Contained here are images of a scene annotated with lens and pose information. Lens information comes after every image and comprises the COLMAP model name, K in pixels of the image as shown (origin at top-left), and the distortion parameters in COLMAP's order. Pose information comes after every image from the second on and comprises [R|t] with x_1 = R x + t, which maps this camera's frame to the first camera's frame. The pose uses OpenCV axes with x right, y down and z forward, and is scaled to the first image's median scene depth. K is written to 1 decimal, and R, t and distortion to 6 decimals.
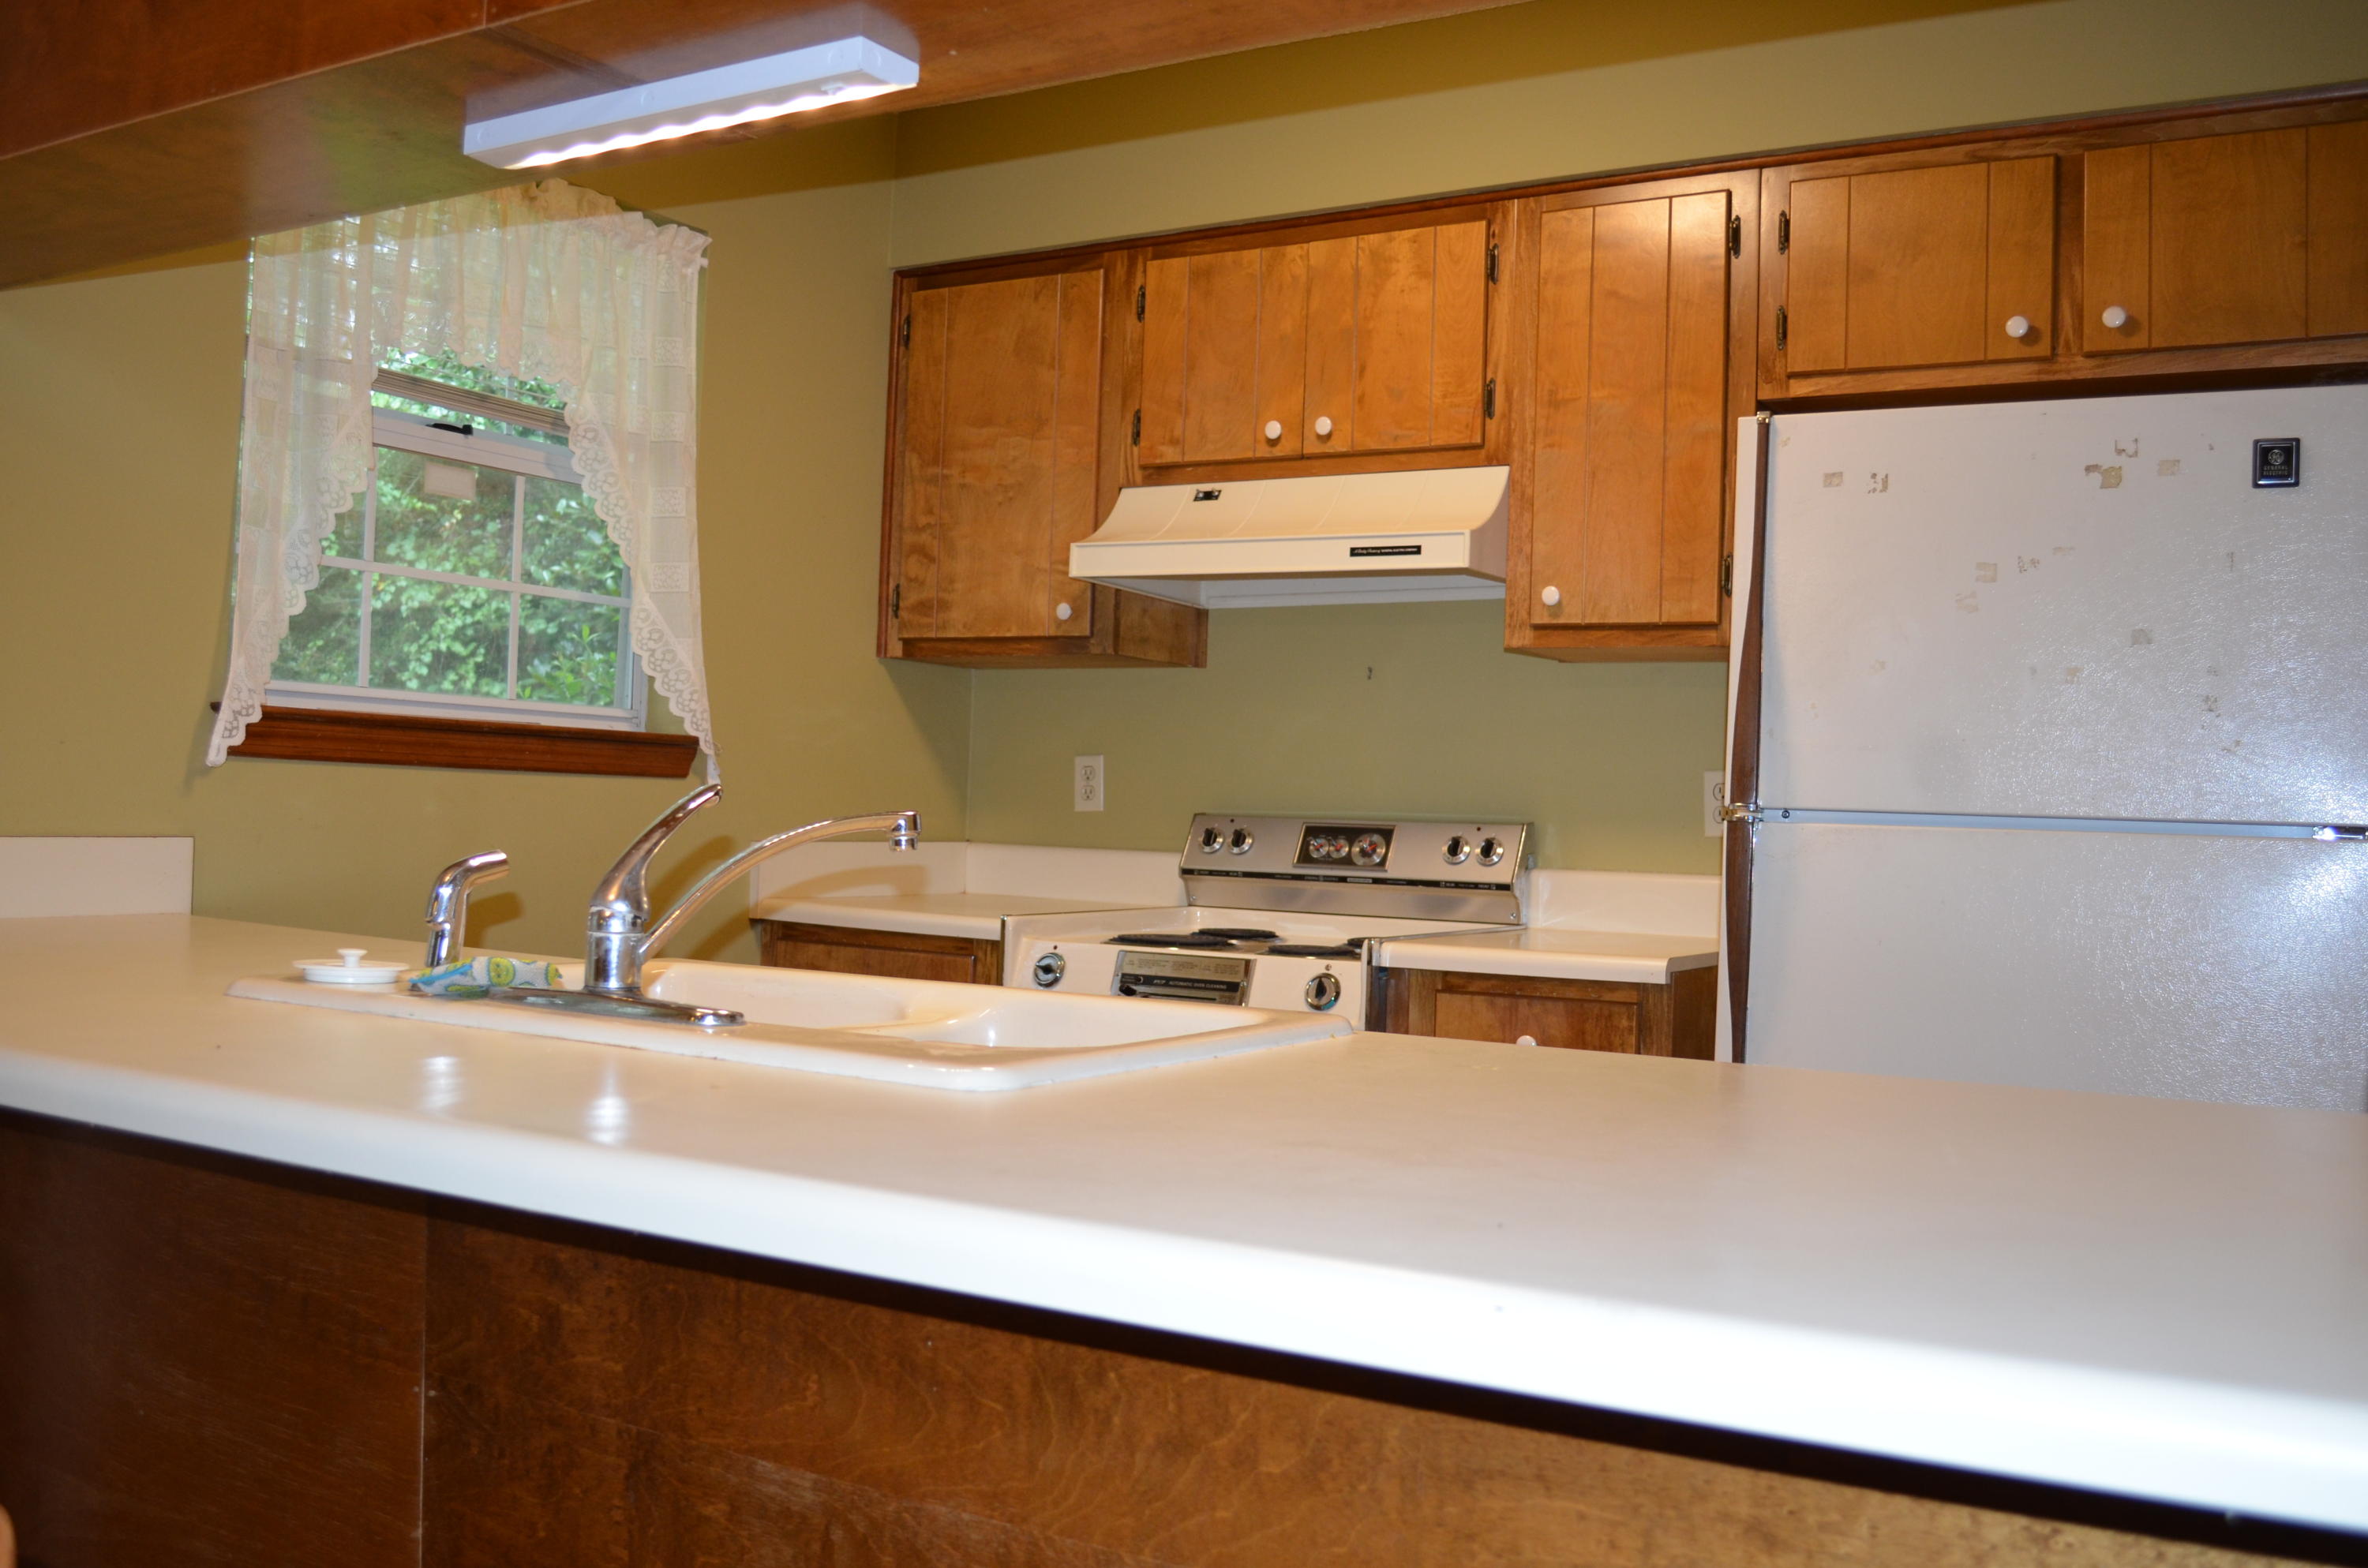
lens RADIAL K [[2054.3, 0, 1190.0], [0, 2054.3, 791.2], [0, 0, 1]] dist [-0.070852, -0.003037]
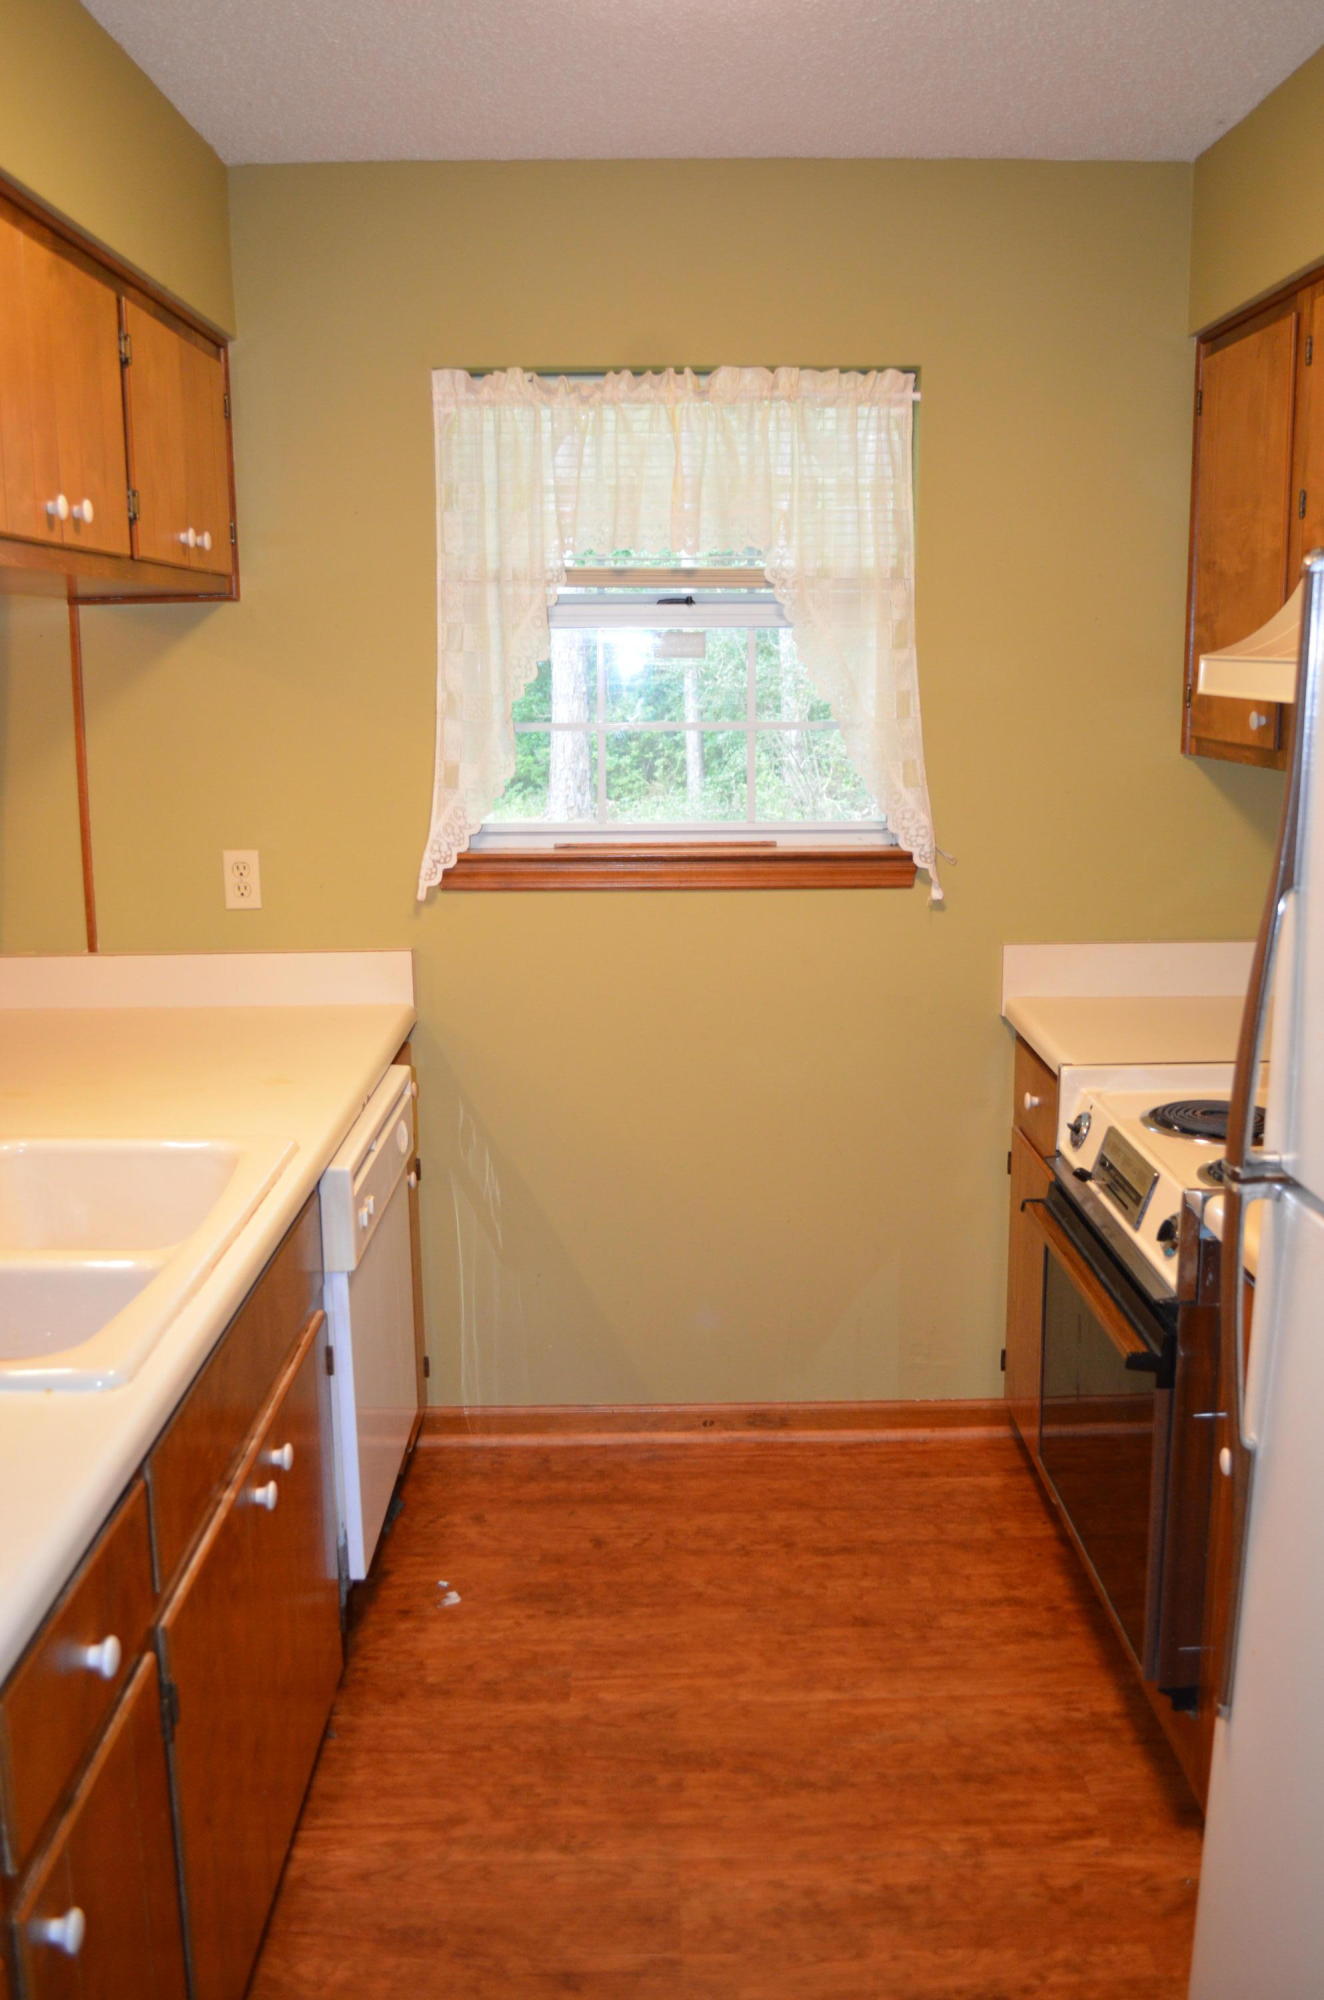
lens RADIAL K [[1735.3, 0, 662.0], [0, 1735.3, 1000.0], [0, 0, 1]] dist [-0.070852, -0.003037]
pose [[0.512134, 0.125950, -0.849621, 0.604557], [0.032702, 0.985613, 0.165822, -0.134039], [0.858283, -0.112708, 0.500647, 0.529010]]
